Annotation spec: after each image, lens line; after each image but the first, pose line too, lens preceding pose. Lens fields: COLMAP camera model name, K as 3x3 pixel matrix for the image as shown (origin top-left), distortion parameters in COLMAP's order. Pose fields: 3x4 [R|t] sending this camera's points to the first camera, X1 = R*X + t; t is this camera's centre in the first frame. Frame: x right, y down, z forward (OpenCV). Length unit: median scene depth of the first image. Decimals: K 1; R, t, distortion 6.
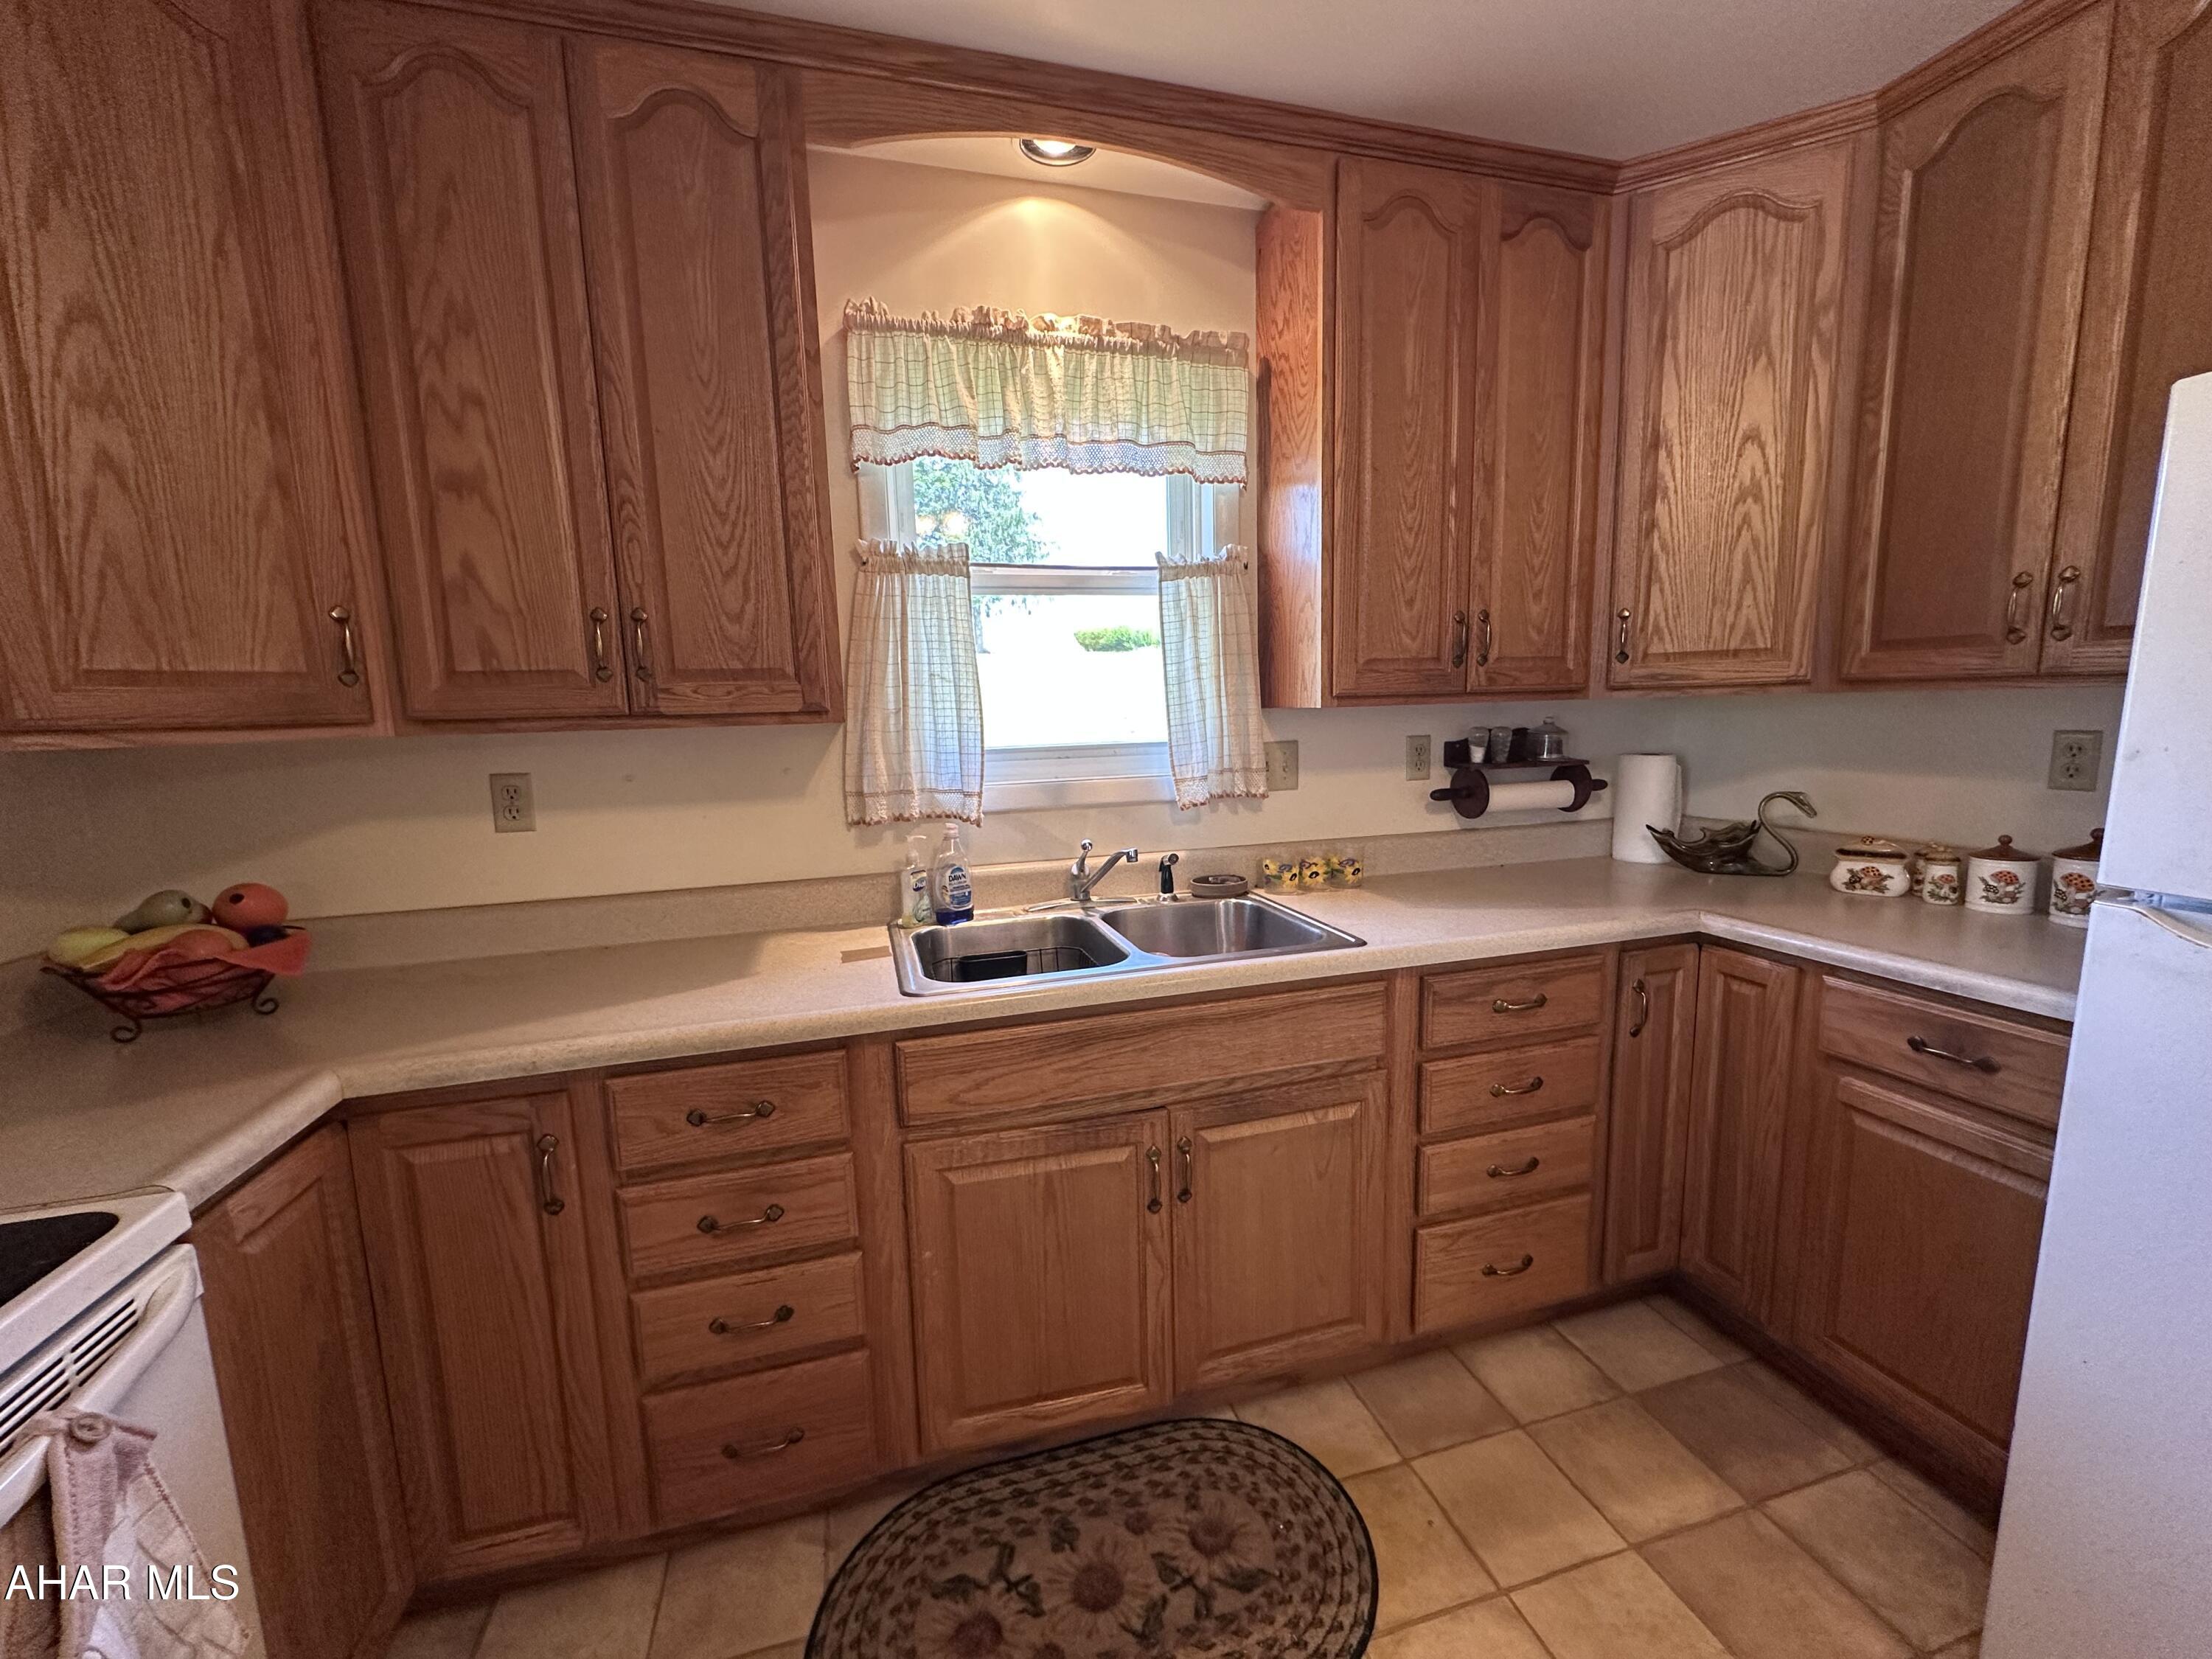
lens RADIAL K [[881.3, 0, 1104.8], [0, 881.3, 833.7], [0, 0, 1]] dist [-0.003576, 0.000210]
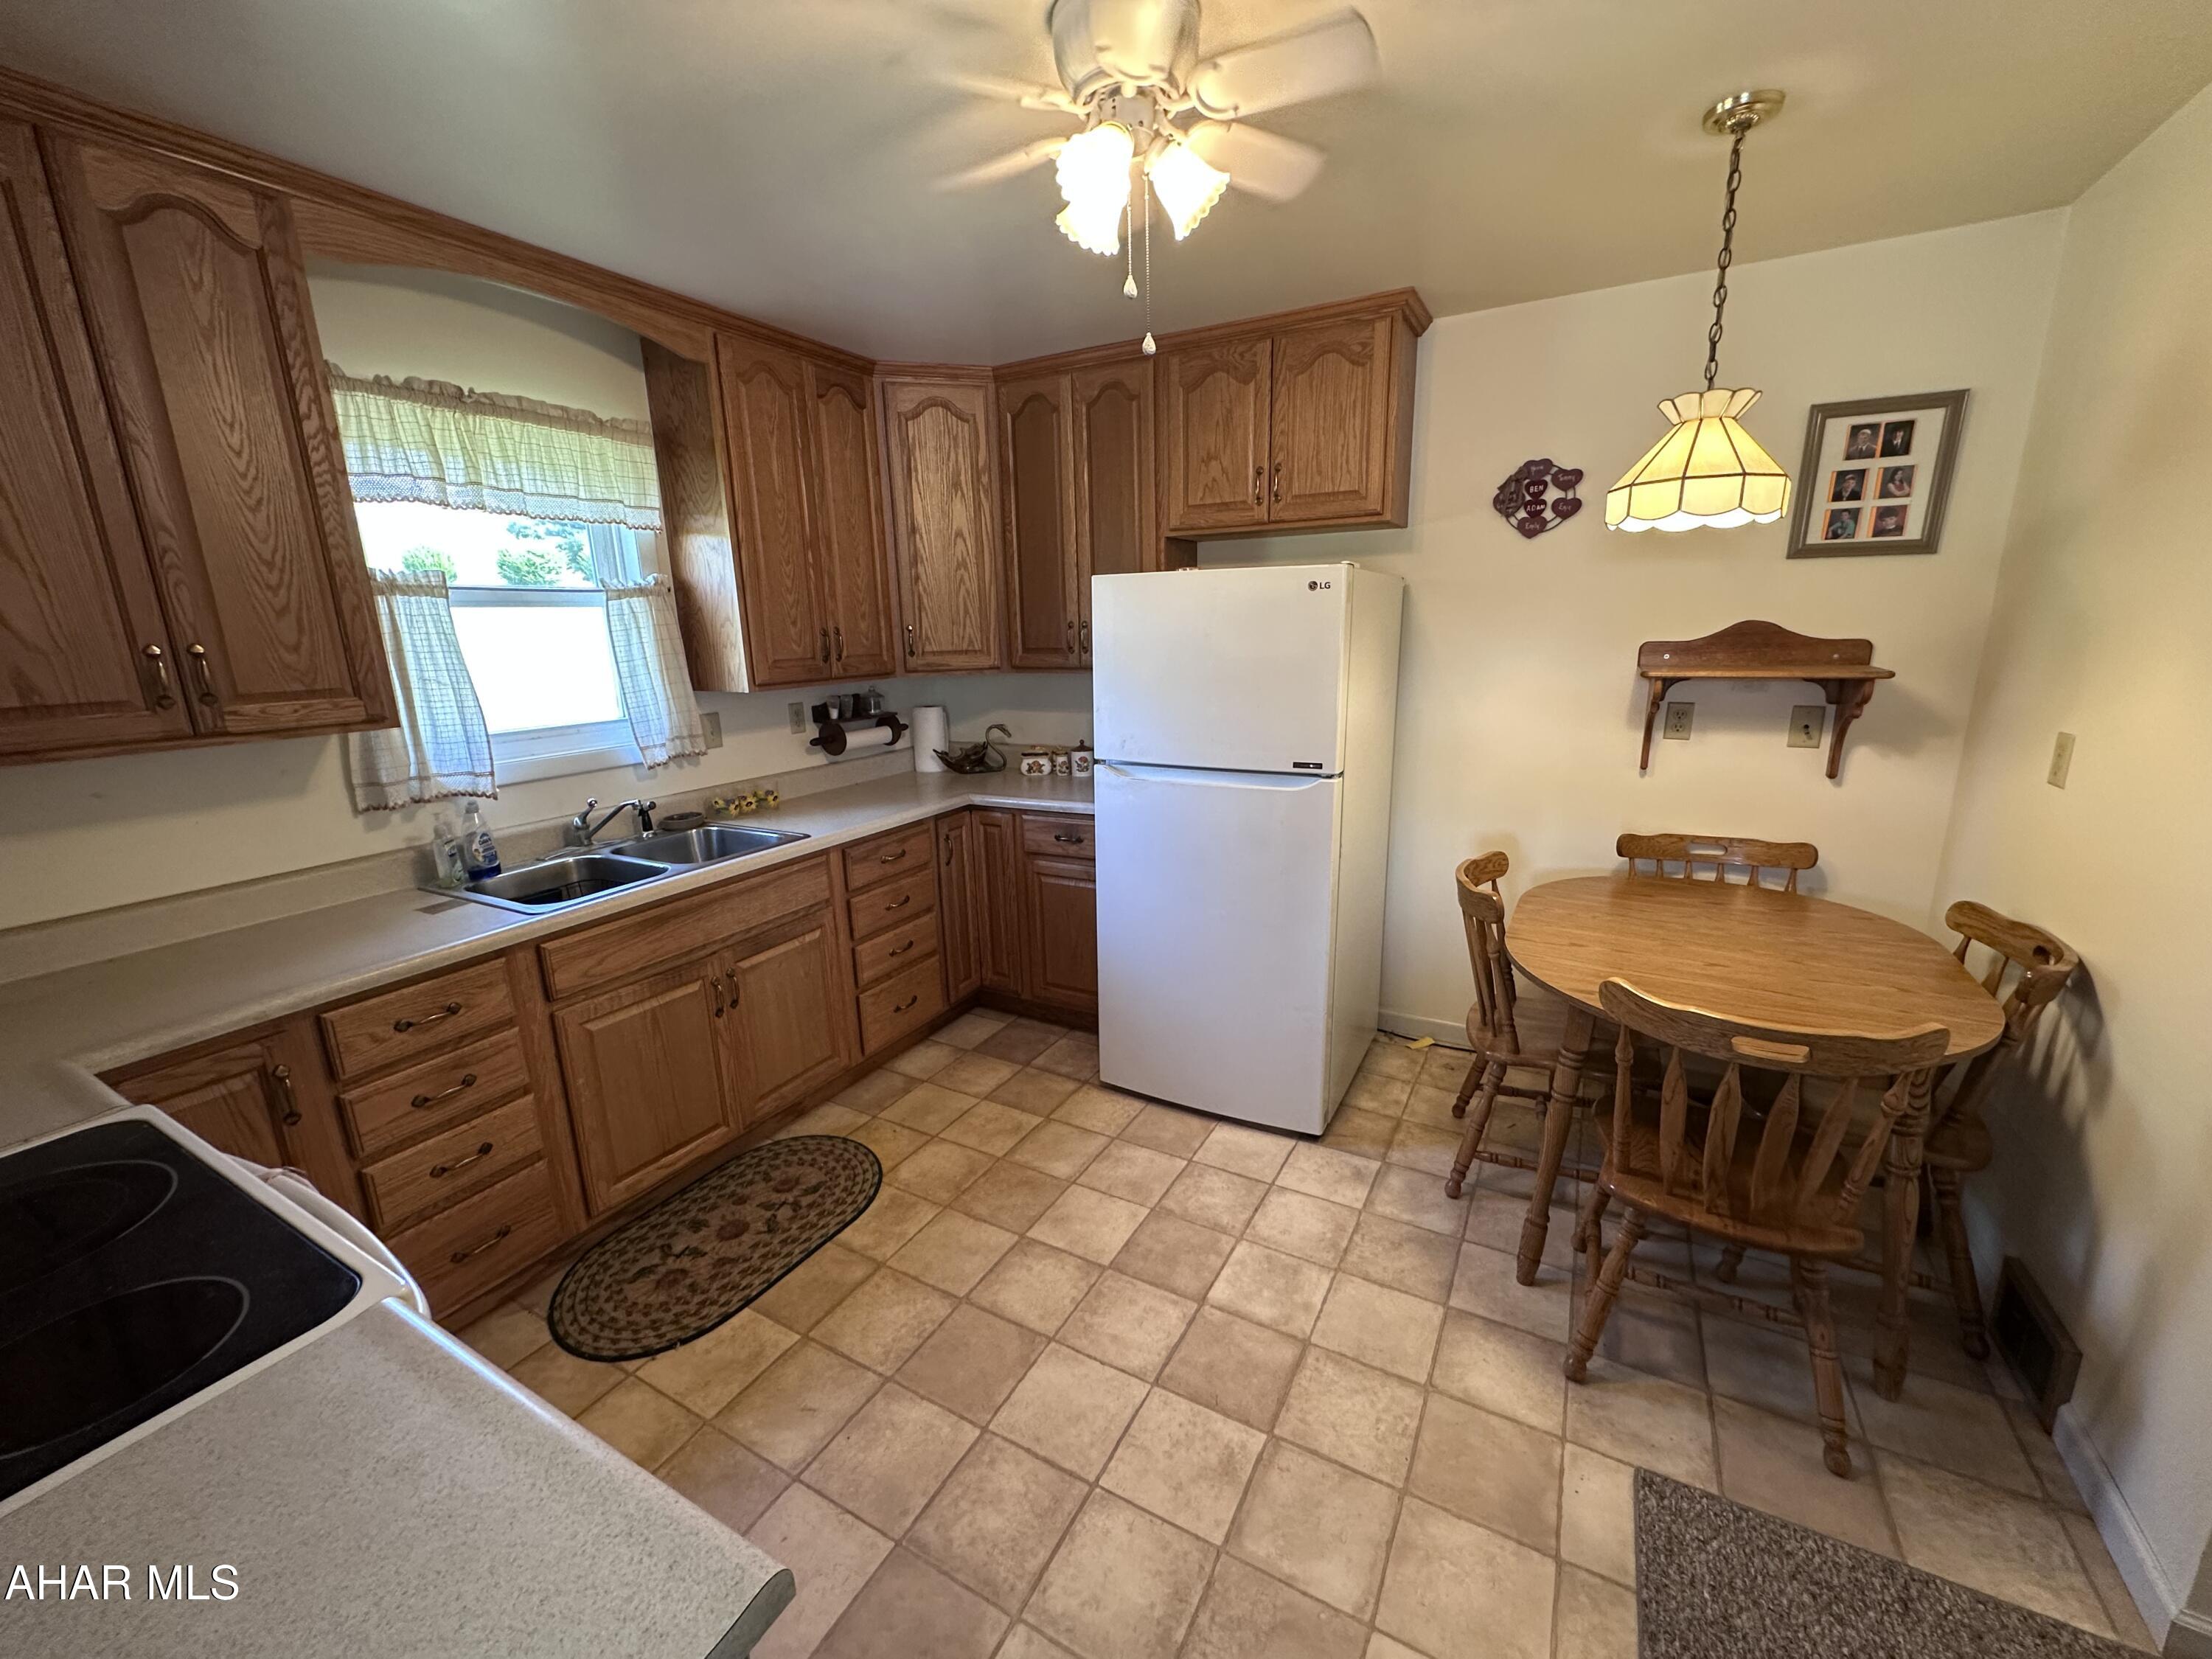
lens RADIAL K [[881.3, 0, 1104.8], [0, 881.3, 833.7], [0, 0, 1]] dist [-0.003576, 0.000210]
pose [[0.706991, -0.156225, 0.689751, -0.480760], [0.105836, 0.987685, 0.115225, -0.014241], [-0.699258, -0.008463, 0.714819, -0.616310]]
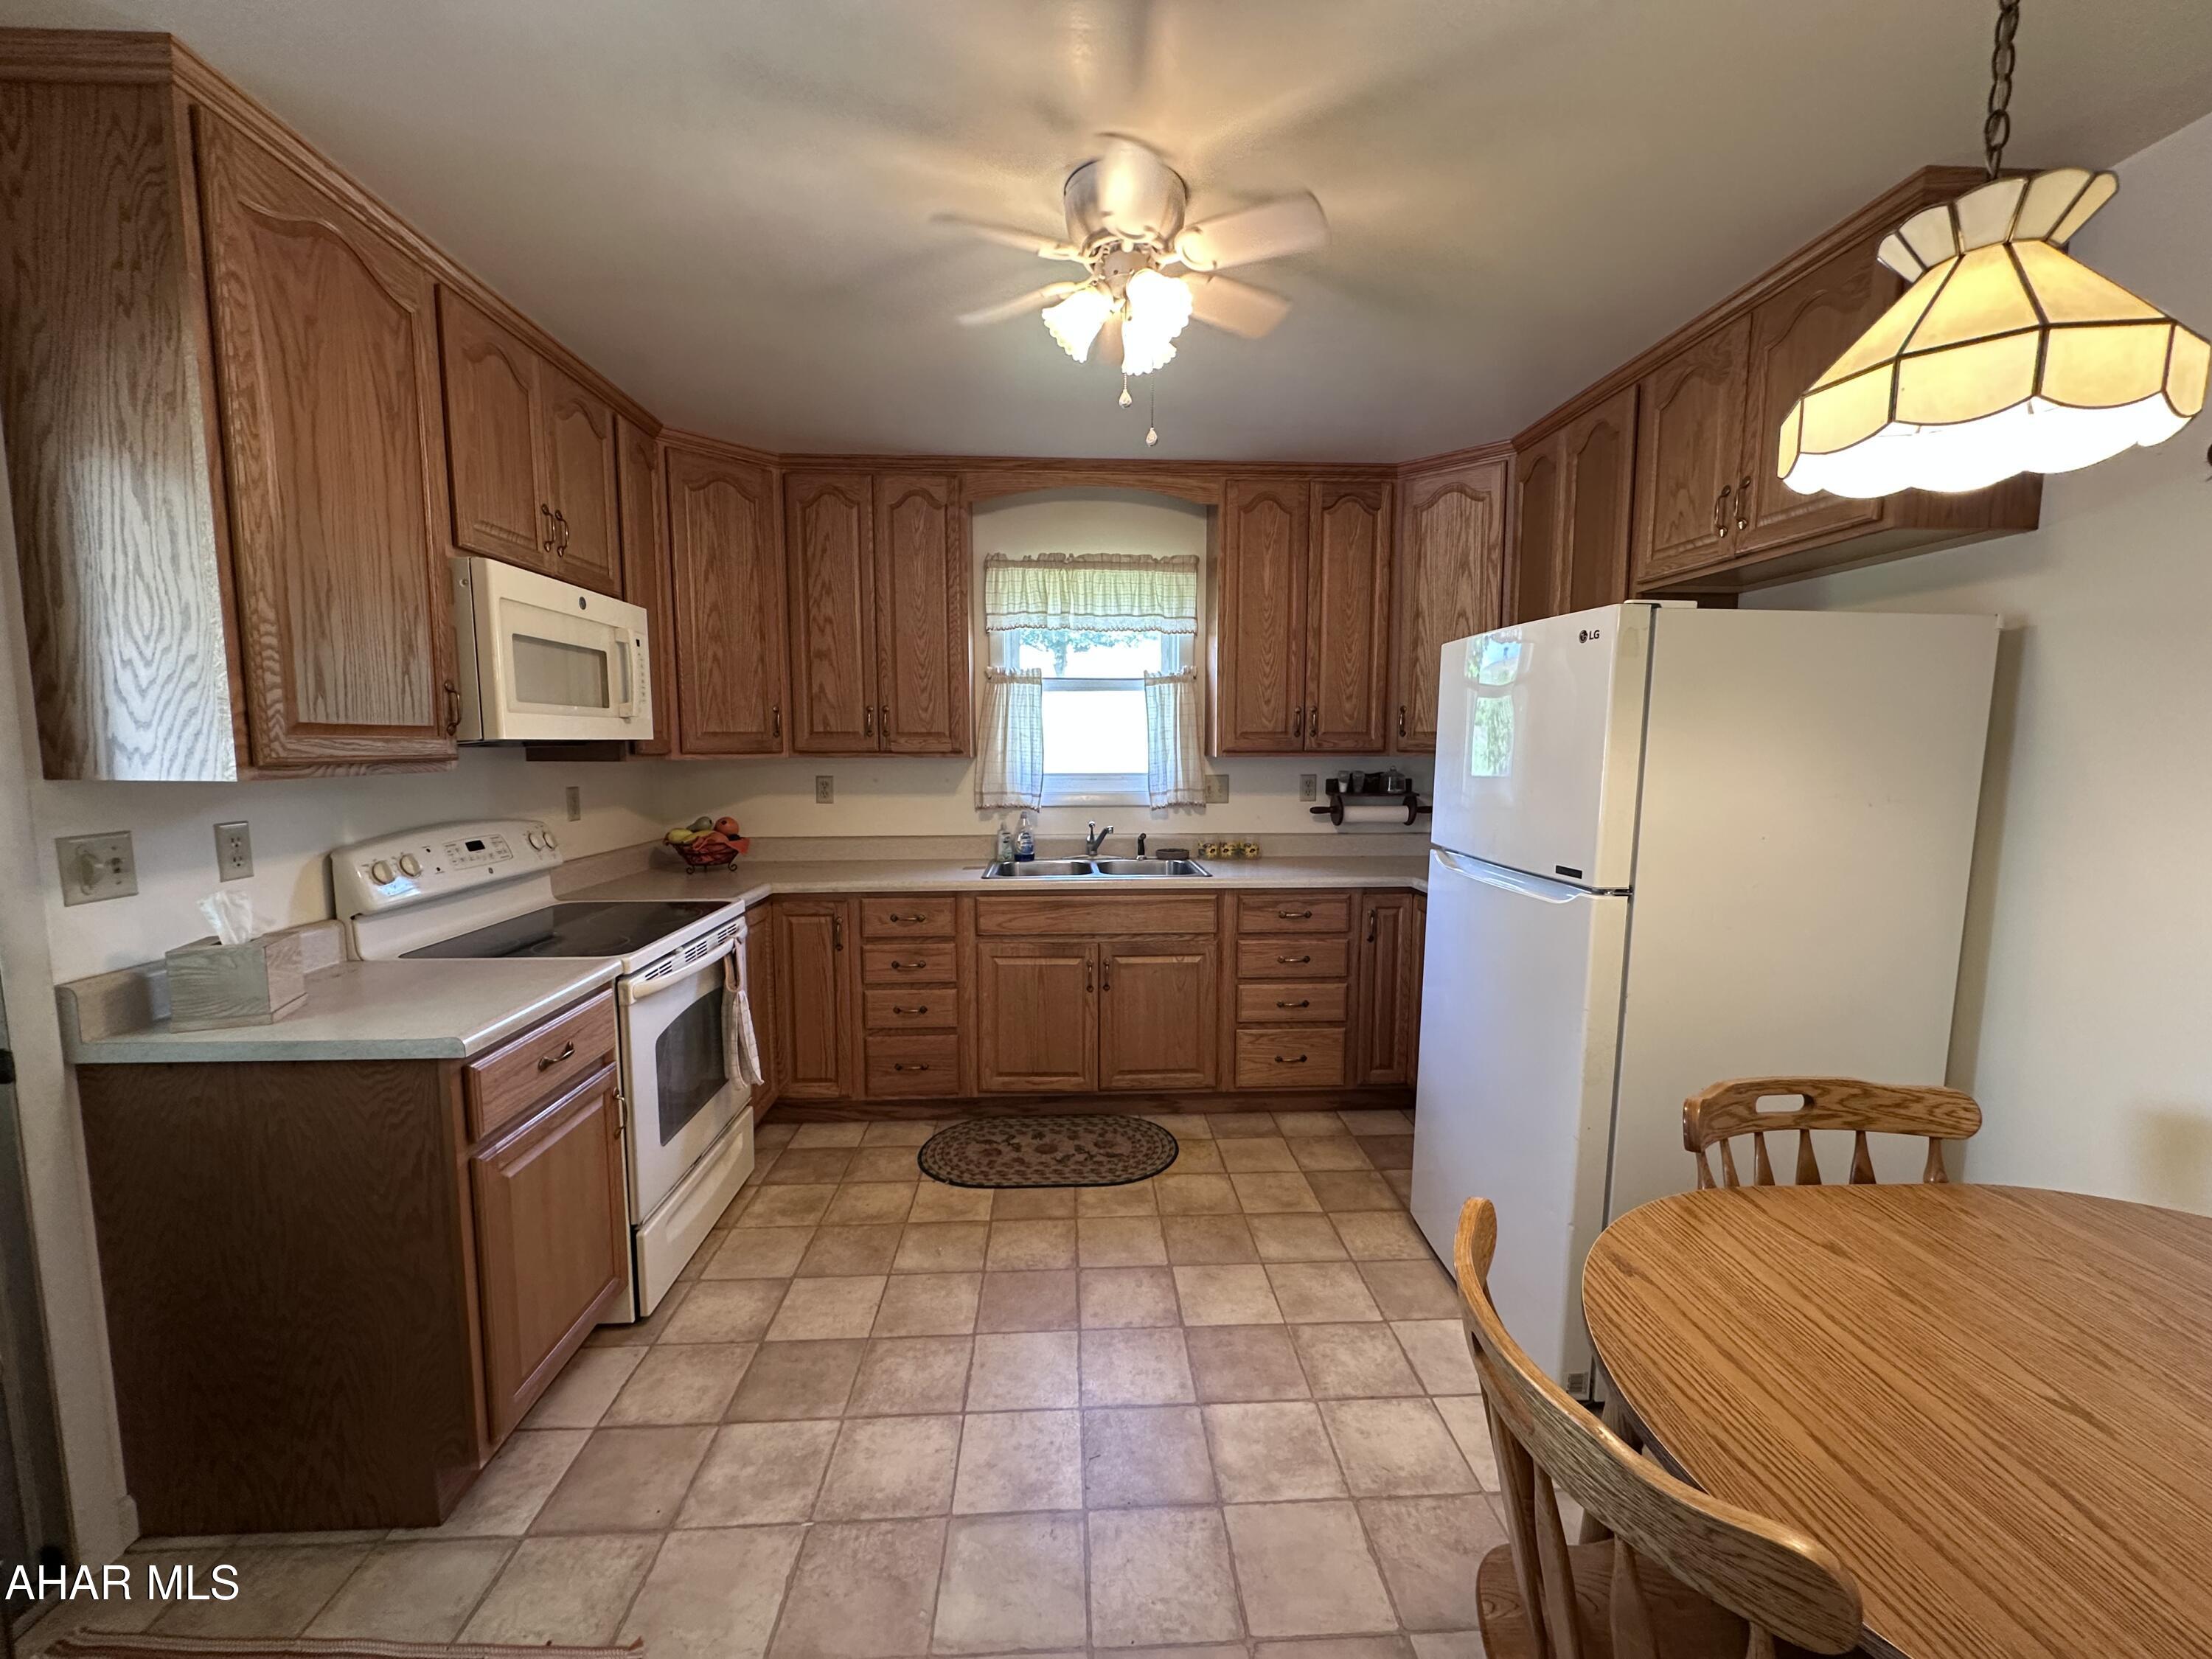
lens RADIAL K [[881.3, 0, 1104.8], [0, 881.3, 833.7], [0, 0, 1]] dist [-0.003576, 0.000210]
pose [[0.974040, 0.050759, -0.220613, 0.511604], [-0.058457, 0.997883, -0.028501, 0.102007], [0.218700, 0.040658, 0.974945, -1.022845]]
